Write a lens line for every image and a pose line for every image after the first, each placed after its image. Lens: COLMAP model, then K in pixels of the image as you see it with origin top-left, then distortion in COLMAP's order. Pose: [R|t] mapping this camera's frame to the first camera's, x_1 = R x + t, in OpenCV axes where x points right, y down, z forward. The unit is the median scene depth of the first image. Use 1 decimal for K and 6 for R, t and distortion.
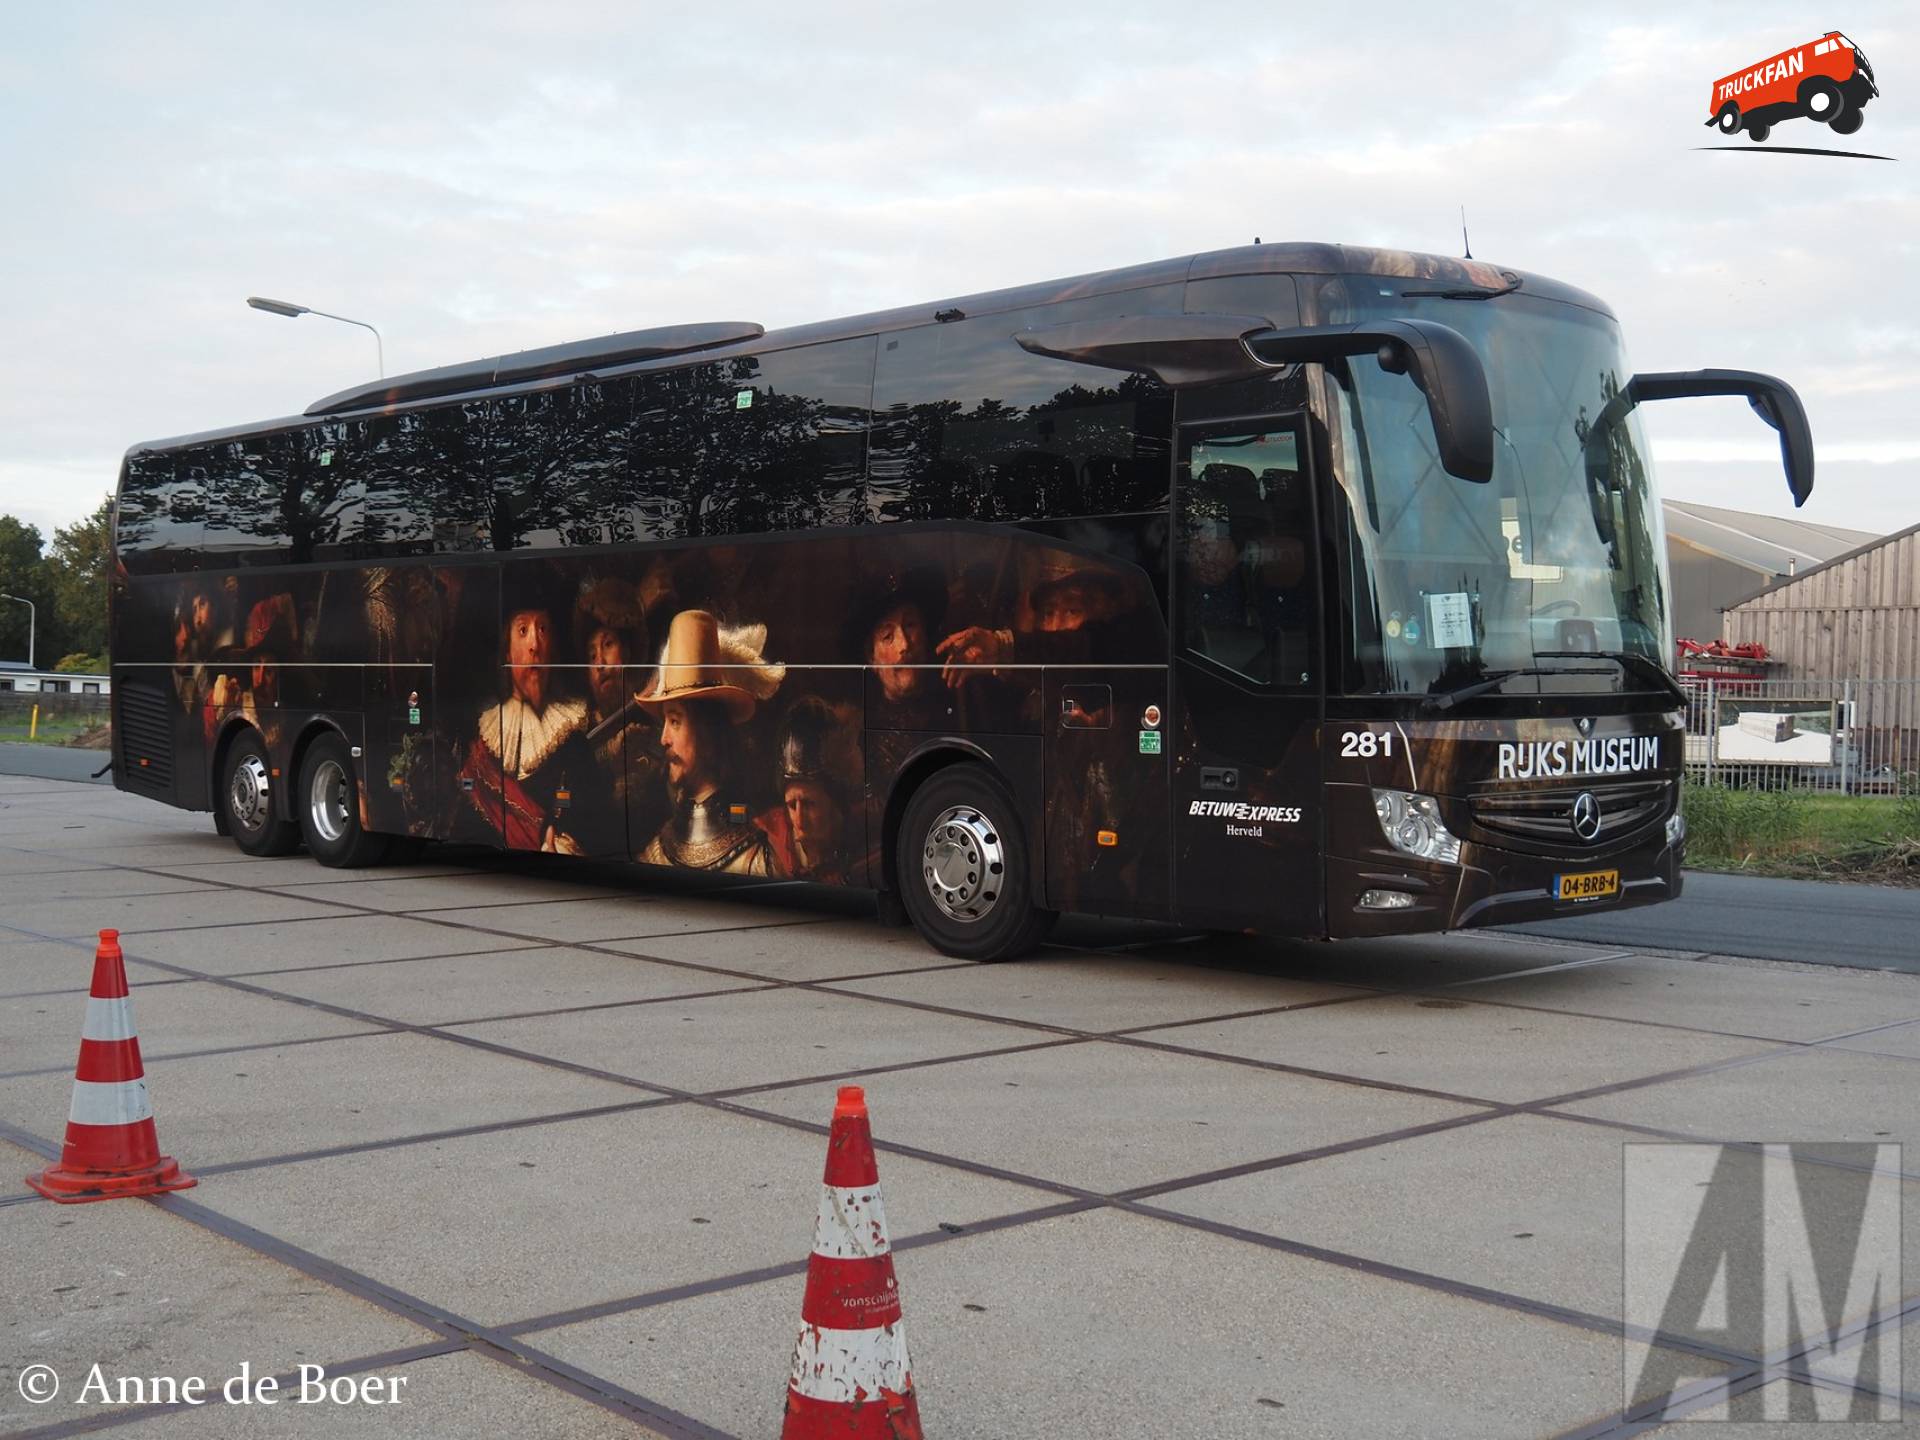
lens RADIAL K [[2266.2, 0, 946.2], [0, 2266.2, 729.1], [0, 0, 1]] dist [0.027146, 0.000000]
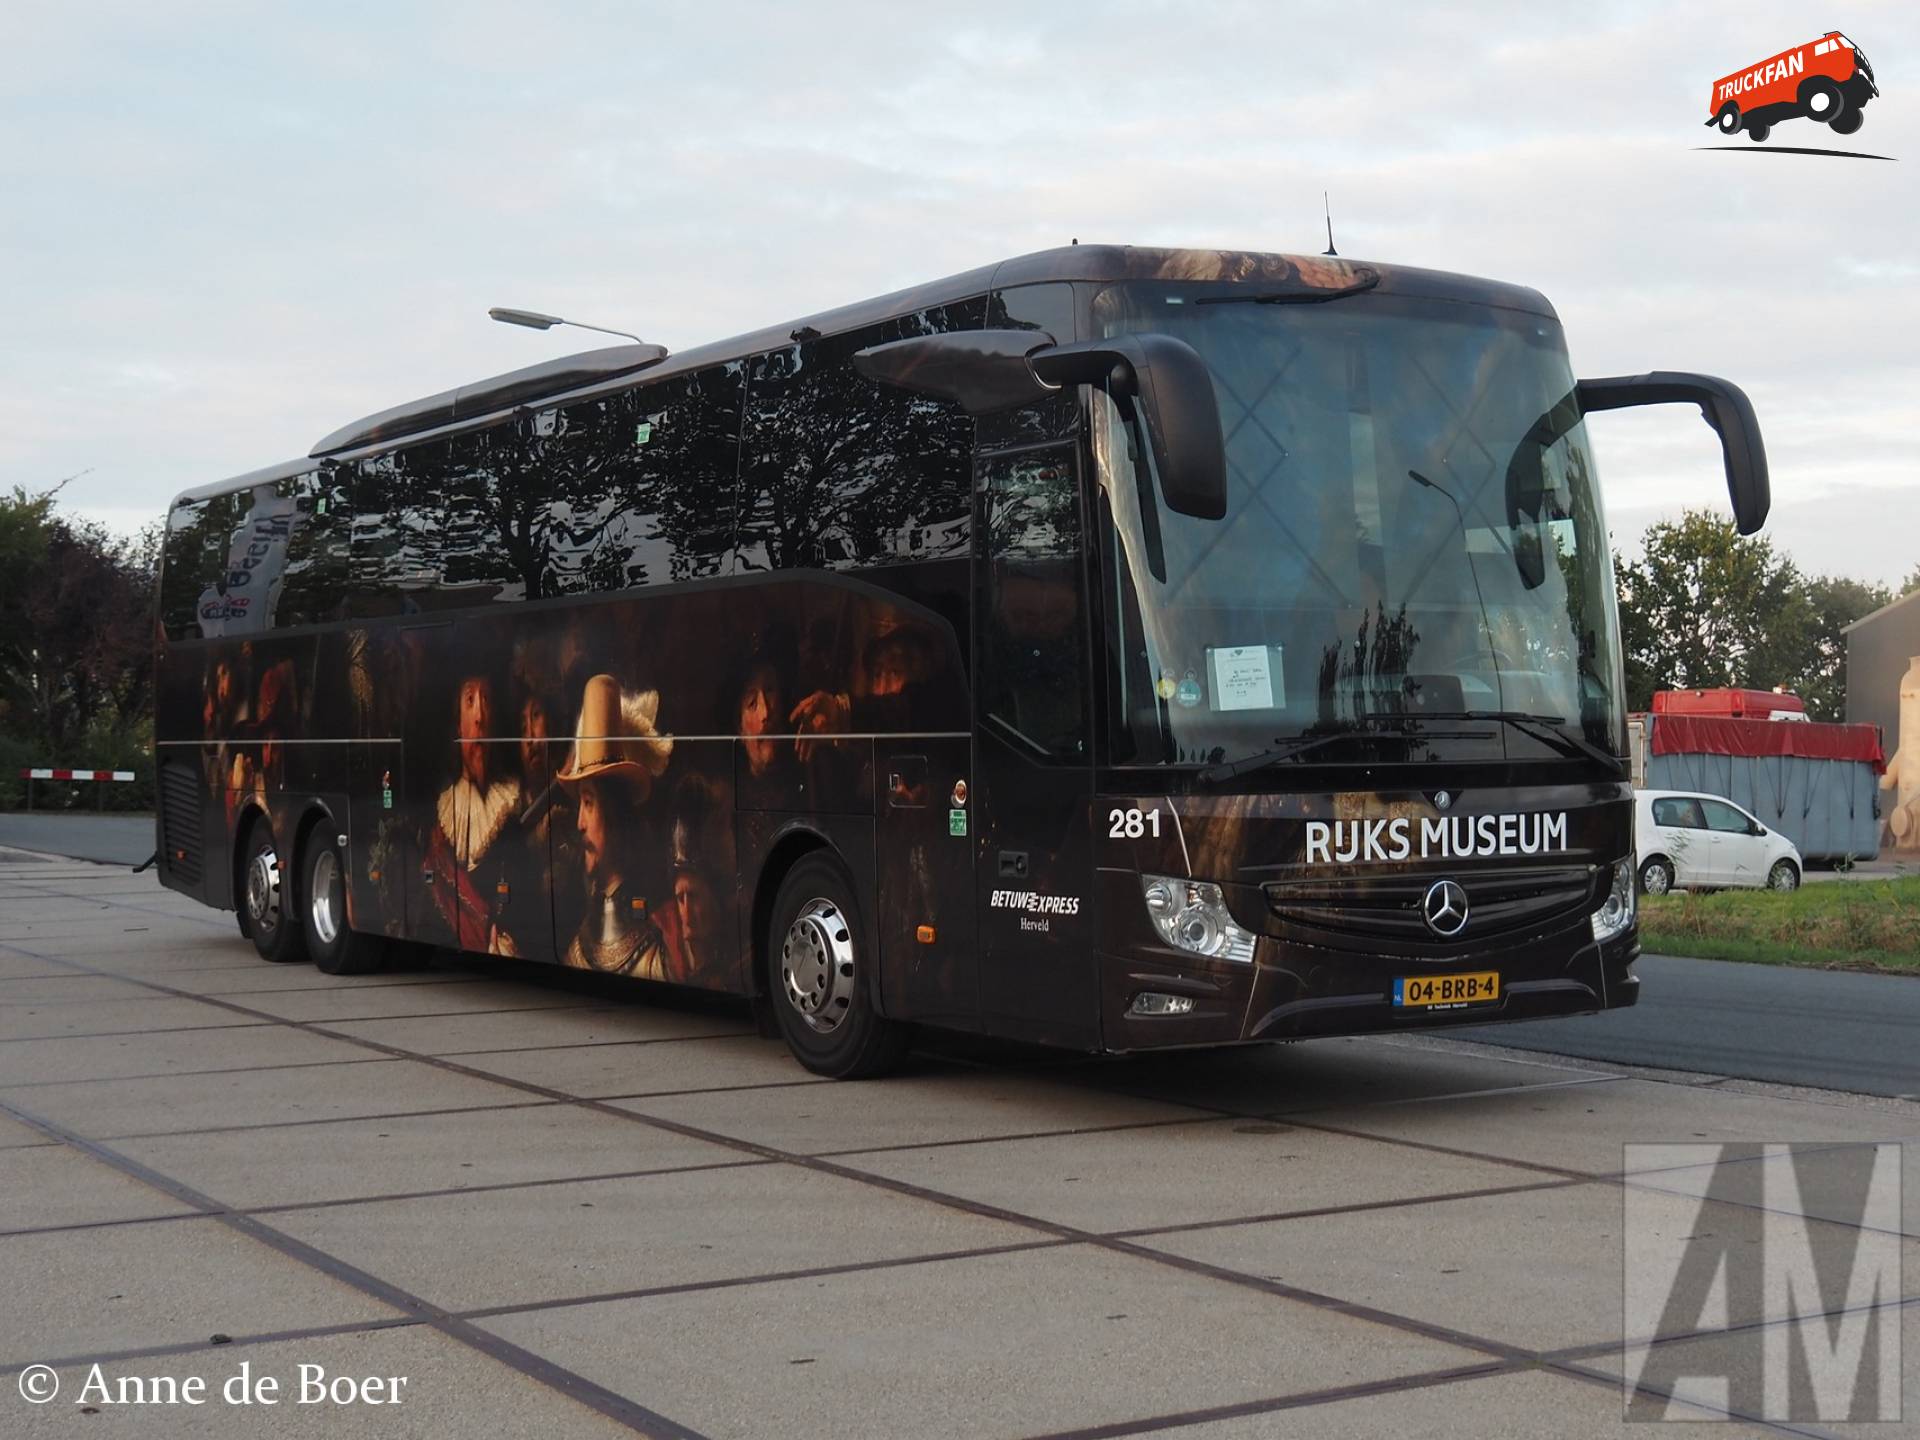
lens RADIAL K [[2815.3, 0, 970.1], [0, 2815.3, 714.2], [0, 0, 1]] dist [0.020709, 0.000000]
pose [[0.987490, -0.011585, -0.157258, 0.234270], [0.006059, 0.999349, -0.035572, 0.002361], [0.157568, 0.034174, 0.986917, -0.053390]]
